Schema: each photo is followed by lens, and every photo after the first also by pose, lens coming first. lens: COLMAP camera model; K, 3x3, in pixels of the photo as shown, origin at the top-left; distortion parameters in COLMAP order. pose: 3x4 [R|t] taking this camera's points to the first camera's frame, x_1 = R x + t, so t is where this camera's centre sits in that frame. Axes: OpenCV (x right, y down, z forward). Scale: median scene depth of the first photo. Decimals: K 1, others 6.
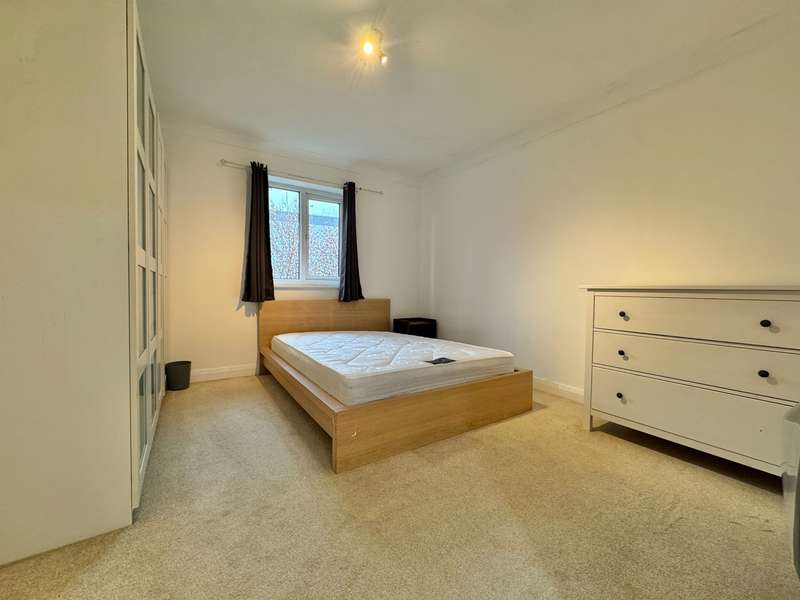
lens RADIAL K [[330.1, 0, 400.0], [0, 330.1, 300.0], [0, 0, 1]] dist [-0.002094, -0.000353]
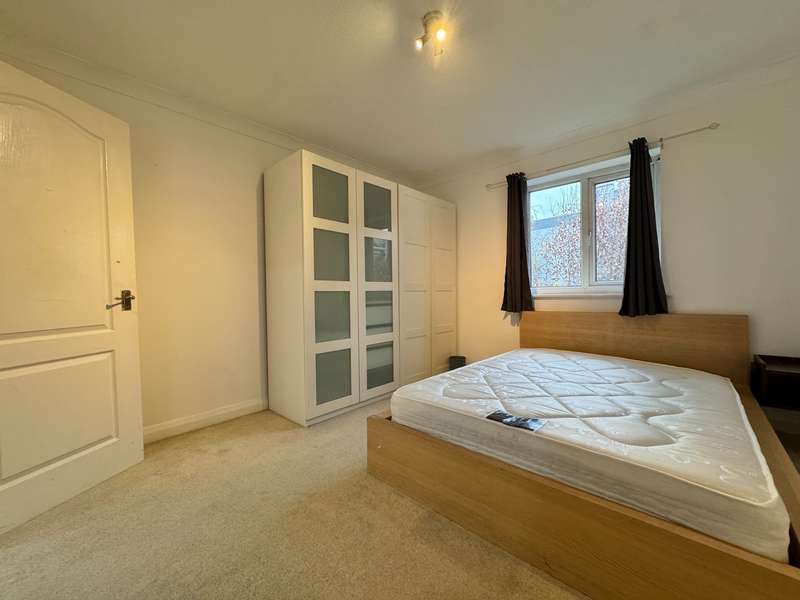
lens RADIAL K [[326.2, 0, 400.0], [0, 326.2, 300.0], [0, 0, 1]] dist [0.001052, 0.000098]
pose [[0.213196, 0.006944, -0.976985, 0.444575], [-0.012142, 0.999916, 0.004457, -0.029064], [0.976934, 0.010912, 0.213263, 0.429385]]
